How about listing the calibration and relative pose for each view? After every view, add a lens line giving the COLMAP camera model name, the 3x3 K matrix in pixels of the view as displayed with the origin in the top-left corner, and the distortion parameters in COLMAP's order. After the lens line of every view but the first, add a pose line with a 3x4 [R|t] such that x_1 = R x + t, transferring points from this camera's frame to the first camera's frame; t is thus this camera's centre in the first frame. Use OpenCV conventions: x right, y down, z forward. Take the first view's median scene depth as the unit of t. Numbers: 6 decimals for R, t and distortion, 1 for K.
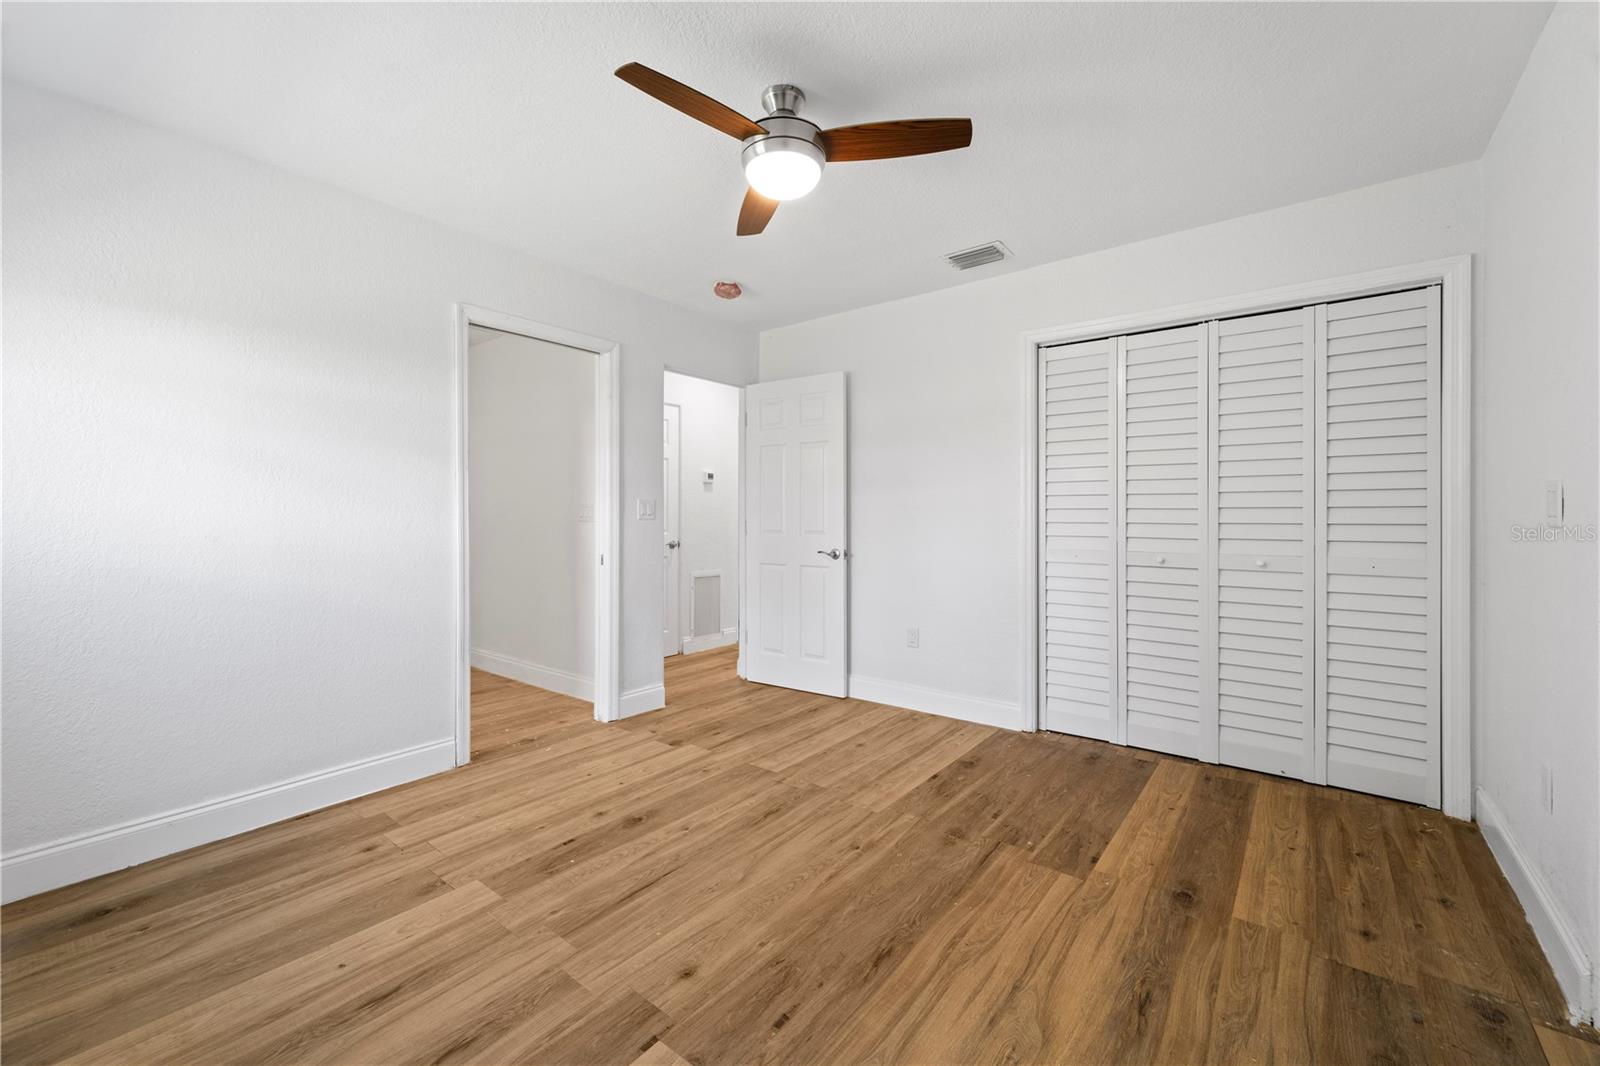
lens RADIAL K [[649.7, 0, 799.7], [0, 649.7, 523.3], [0, 0, 1]] dist [-0.000839, 0.000207]
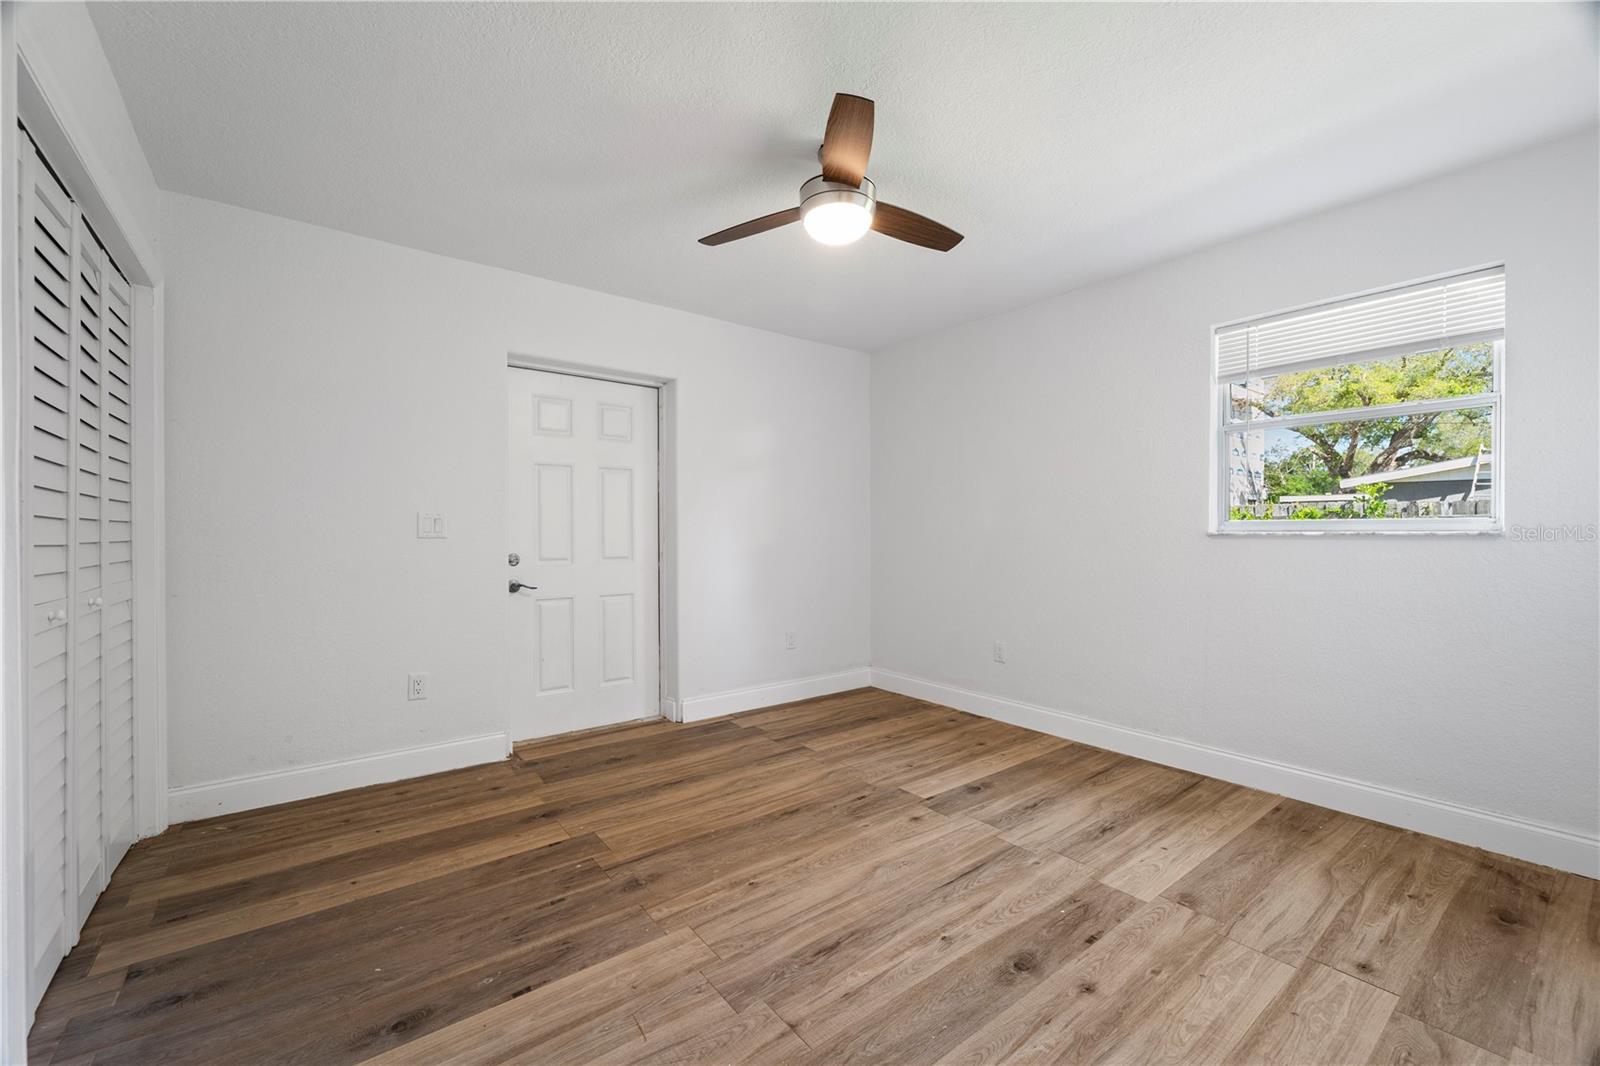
lens RADIAL K [[649.7, 0, 800.4], [0, 649.7, 533.3], [0, 0, 1]] dist [-0.000839, 0.000207]
pose [[-0.969592, 0.000672, 0.244726, -0.216509], [0.003575, 0.999928, 0.011421, -0.017148], [-0.244701, 0.011949, -0.969525, 1.947583]]
